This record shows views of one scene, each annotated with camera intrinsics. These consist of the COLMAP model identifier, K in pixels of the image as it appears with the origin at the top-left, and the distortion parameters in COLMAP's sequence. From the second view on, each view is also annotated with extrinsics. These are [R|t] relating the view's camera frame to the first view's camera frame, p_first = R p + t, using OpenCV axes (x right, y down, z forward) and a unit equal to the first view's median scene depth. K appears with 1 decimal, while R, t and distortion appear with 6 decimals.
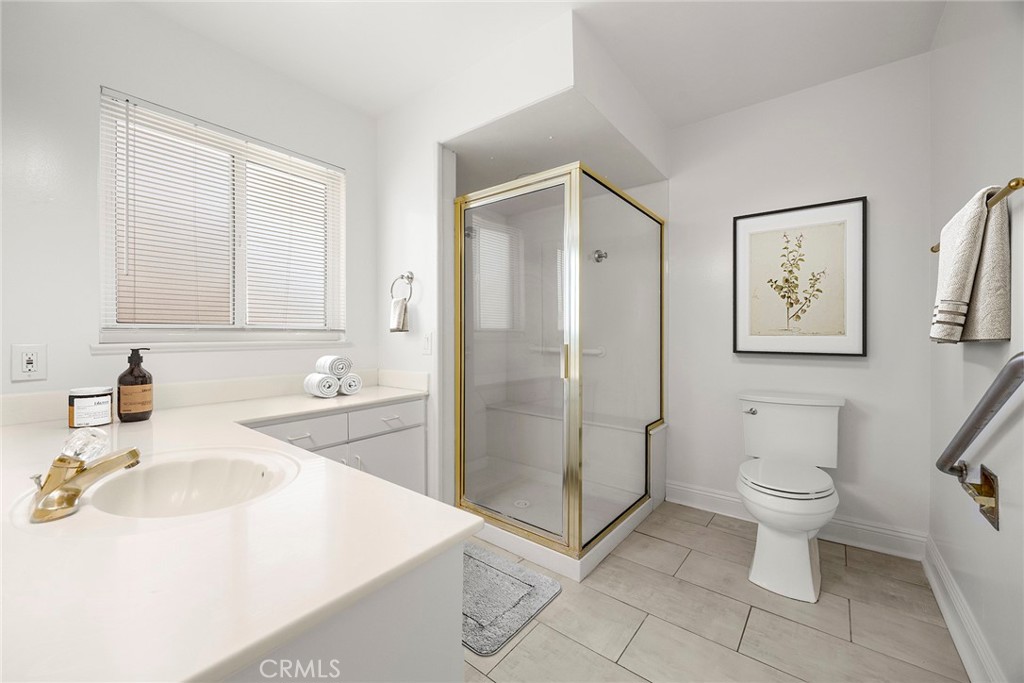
lens RADIAL K [[390.6, 0, 512.3], [0, 390.6, 333.1], [0, 0, 1]] dist [-0.002520, 0.000023]
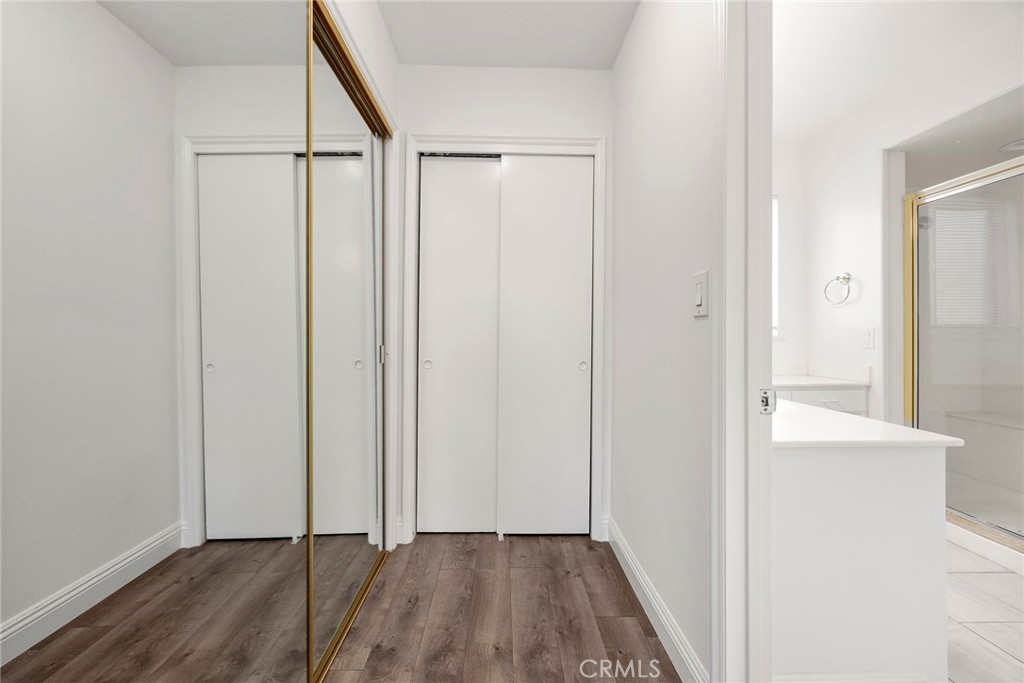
lens RADIAL K [[390.6, 0, 512.3], [0, 390.6, 333.1], [0, 0, 1]] dist [-0.002520, 0.000023]
pose [[0.599644, 0.001286, -0.800266, 0.052833], [0.007125, 0.999950, 0.006945, -0.002440], [0.800235, -0.009867, 0.599605, -0.425861]]
